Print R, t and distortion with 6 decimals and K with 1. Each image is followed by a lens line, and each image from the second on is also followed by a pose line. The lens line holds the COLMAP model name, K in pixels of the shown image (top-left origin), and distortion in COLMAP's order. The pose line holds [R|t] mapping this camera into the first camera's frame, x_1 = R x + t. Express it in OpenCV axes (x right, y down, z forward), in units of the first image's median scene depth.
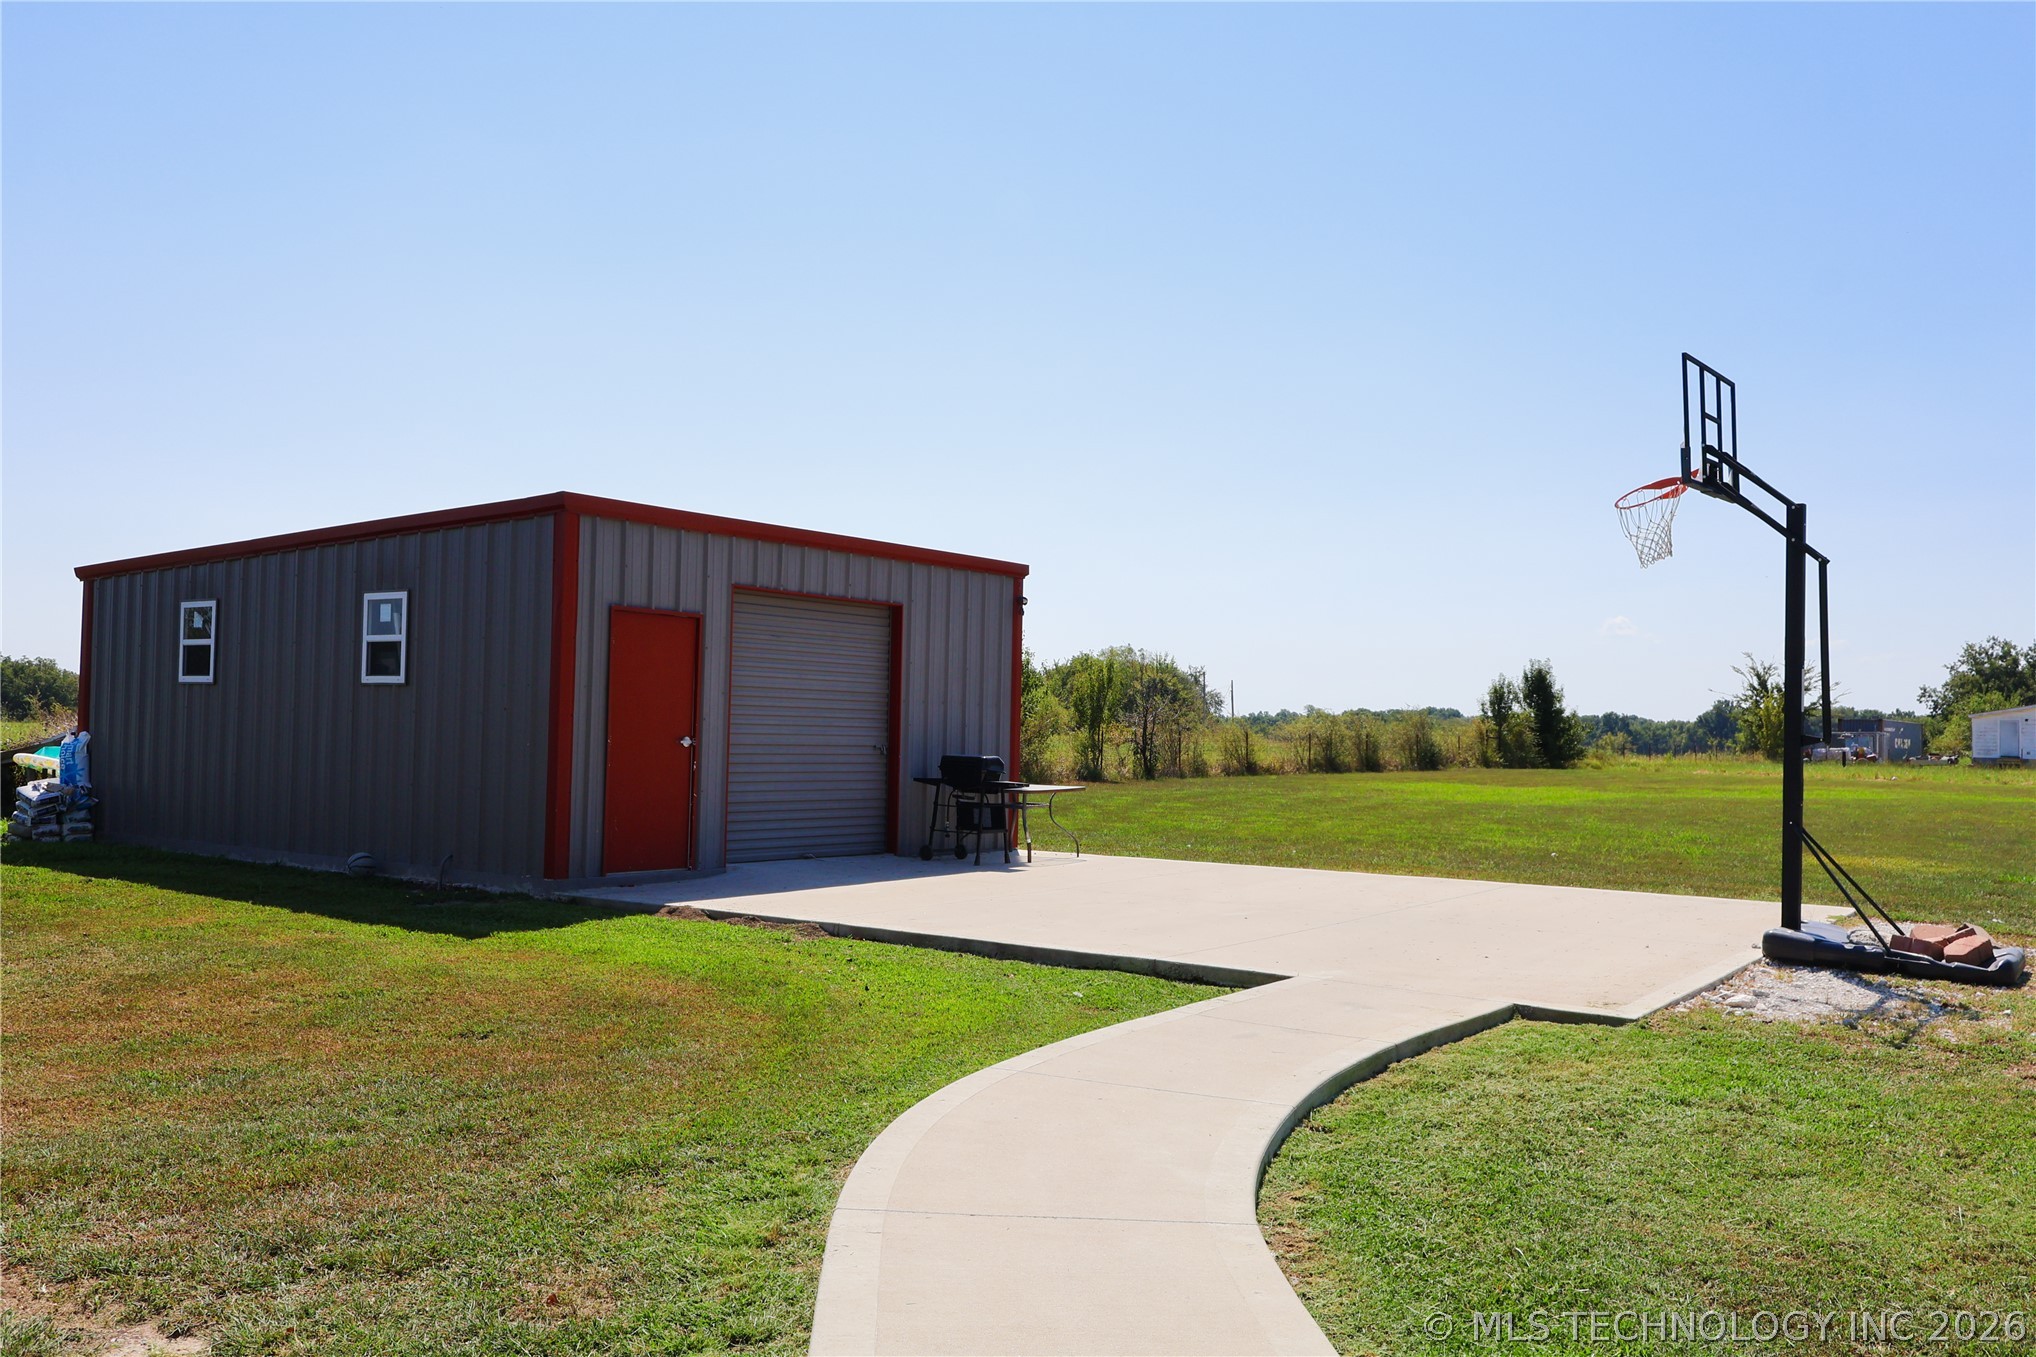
lens RADIAL K [[1750.4, 0, 1018.0], [0, 1750.4, 678.5], [0, 0, 1]] dist [0.017595, 0.013675]
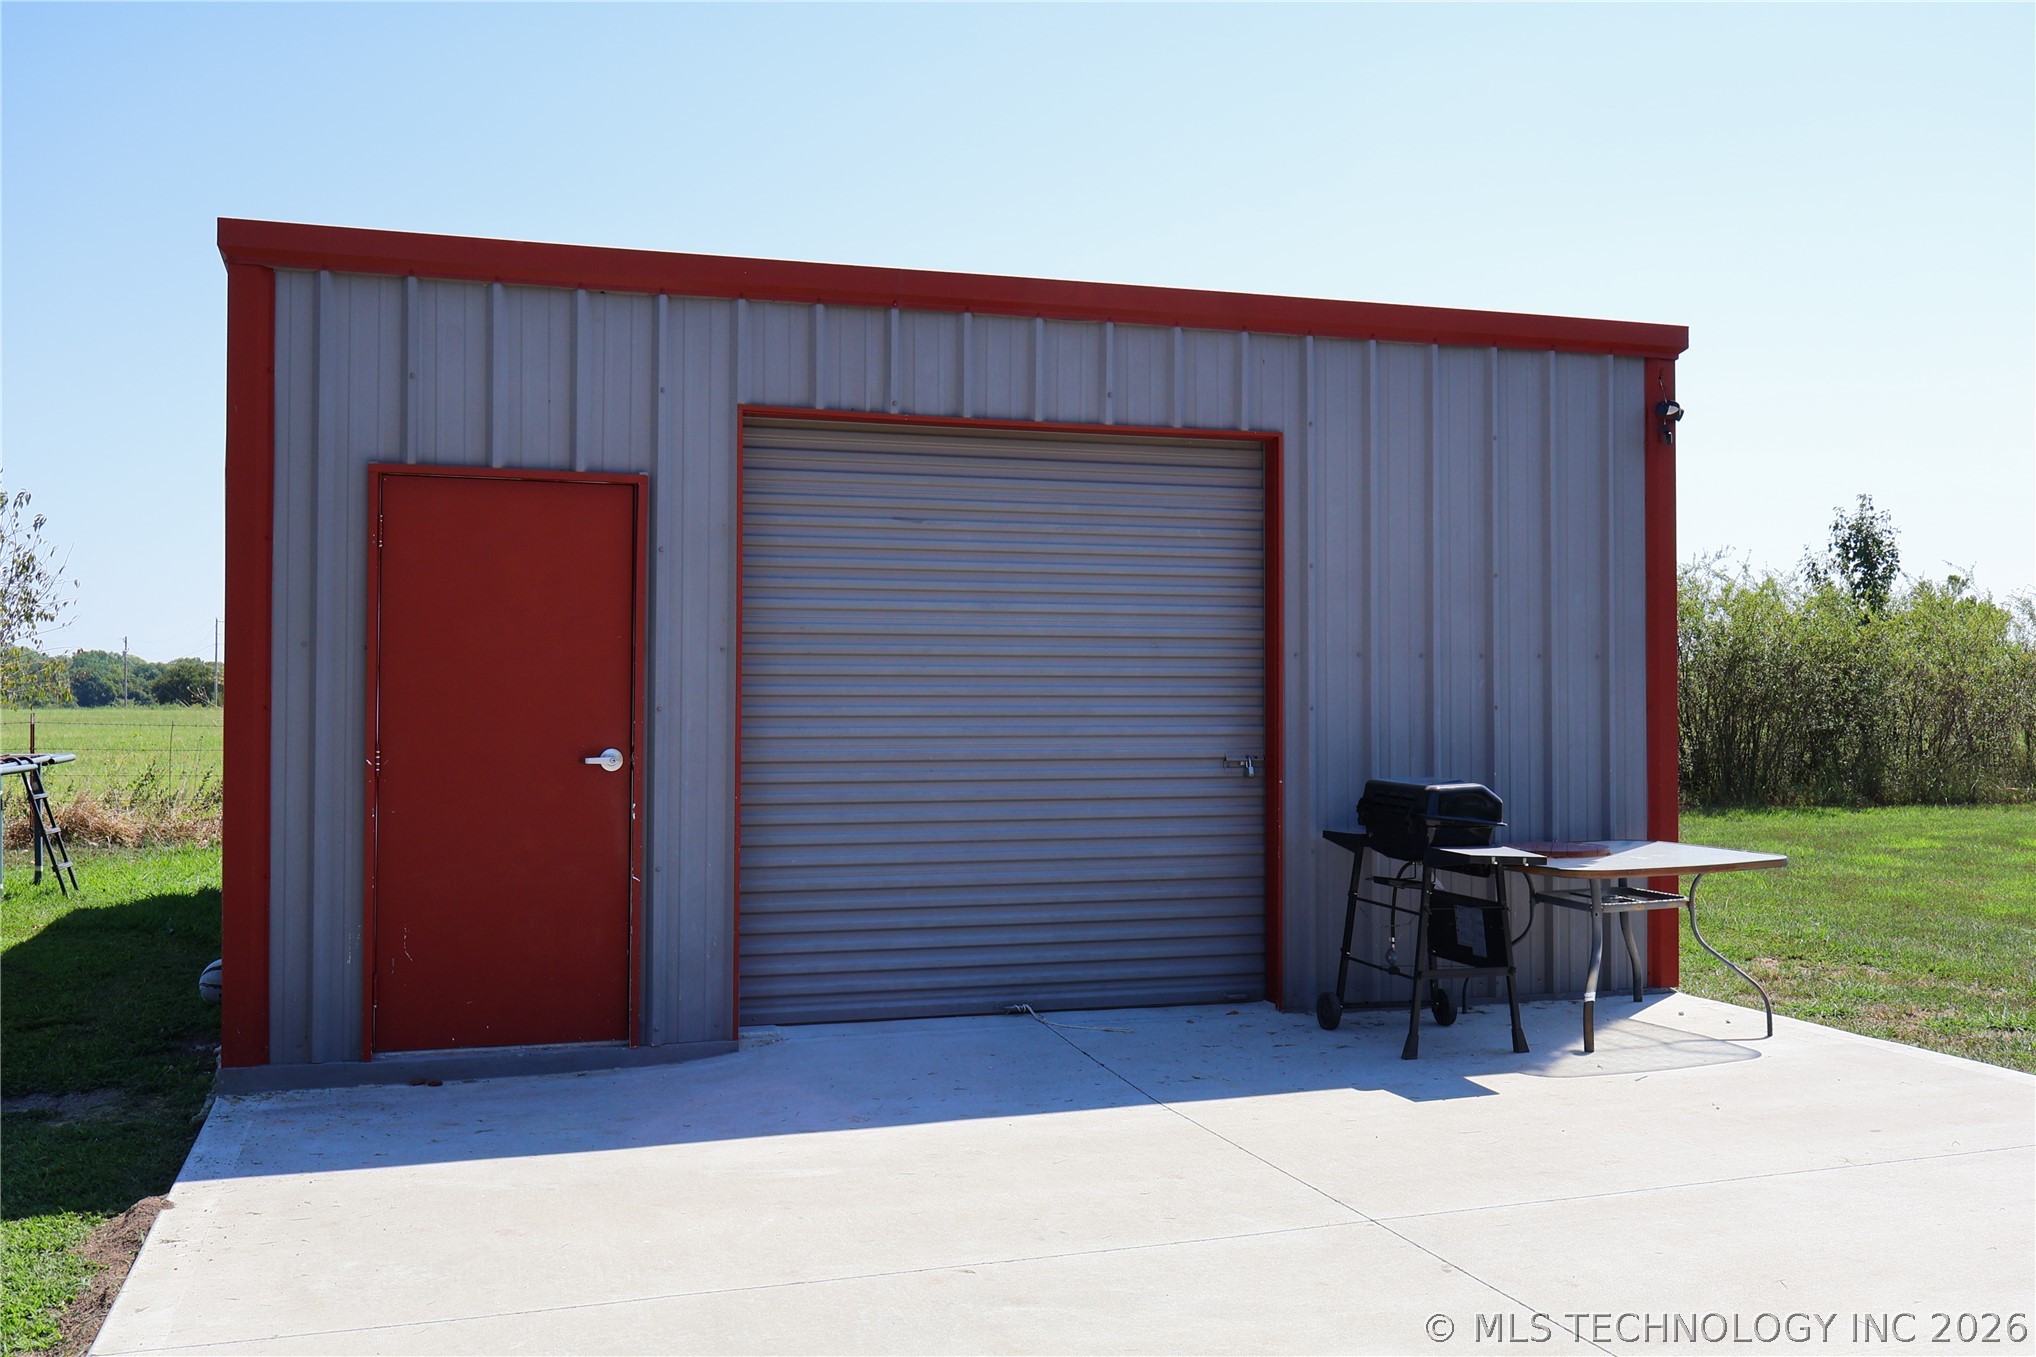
lens RADIAL K [[1750.4, 0, 1018.0], [0, 1750.4, 678.5], [0, 0, 1]] dist [0.017595, 0.013675]
pose [[0.795368, -0.036587, -0.605021, 0.151608], [0.039376, 0.999187, -0.008660, 0.020992], [0.604846, -0.016935, 0.796162, 0.640886]]
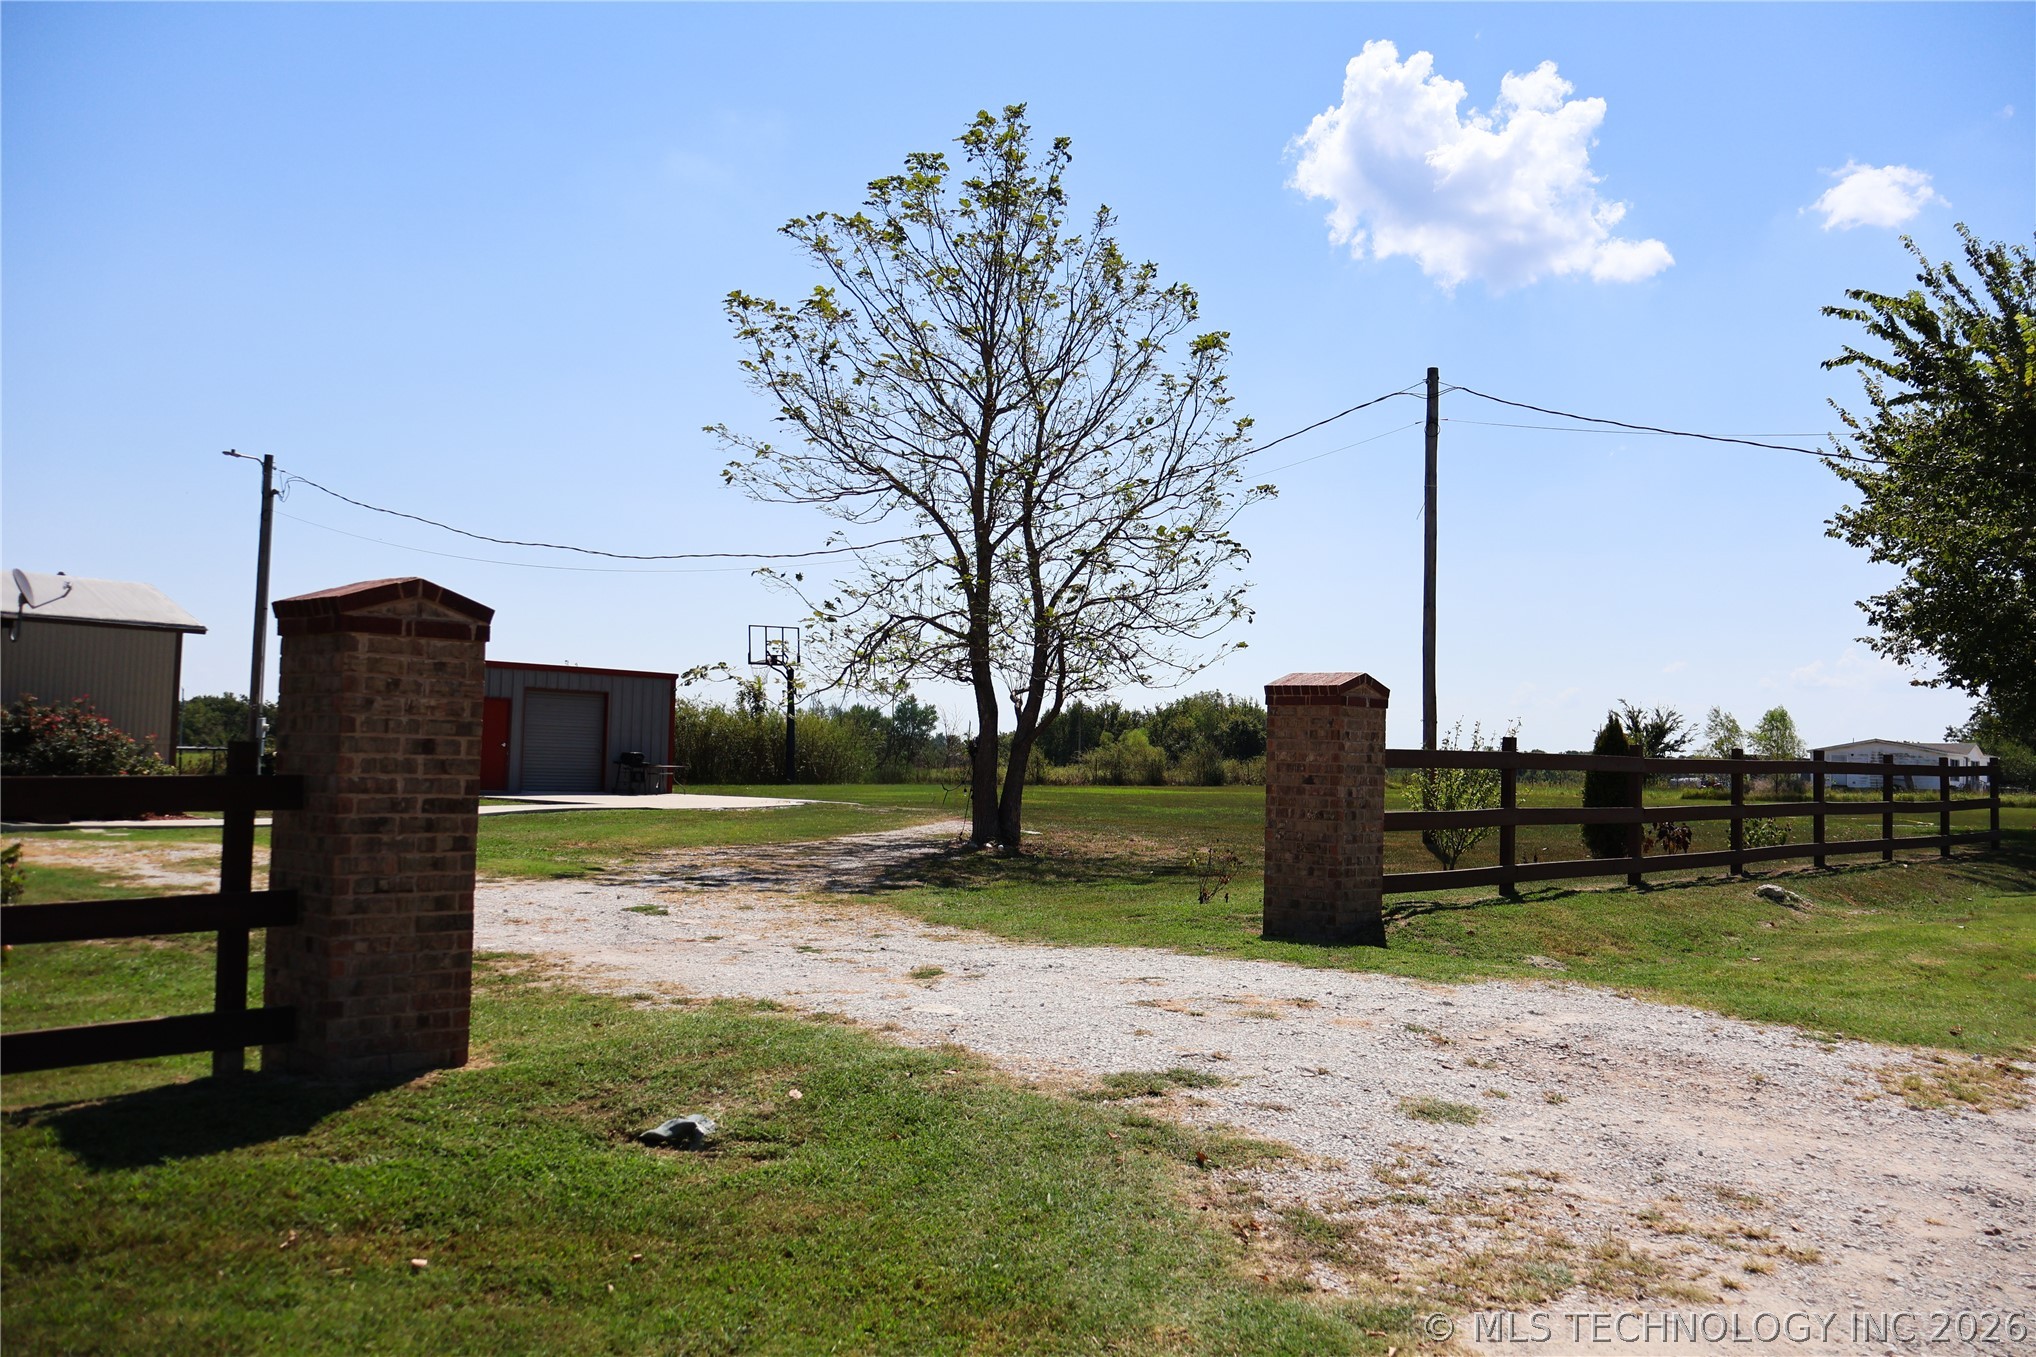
lens RADIAL K [[1750.4, 0, 1018.0], [0, 1750.4, 678.5], [0, 0, 1]] dist [0.017595, 0.013675]
pose [[0.991879, -0.012922, -0.126530, 0.879107], [0.008681, 0.999384, -0.034013, 0.030077], [0.126891, 0.032638, 0.991380, -1.495541]]
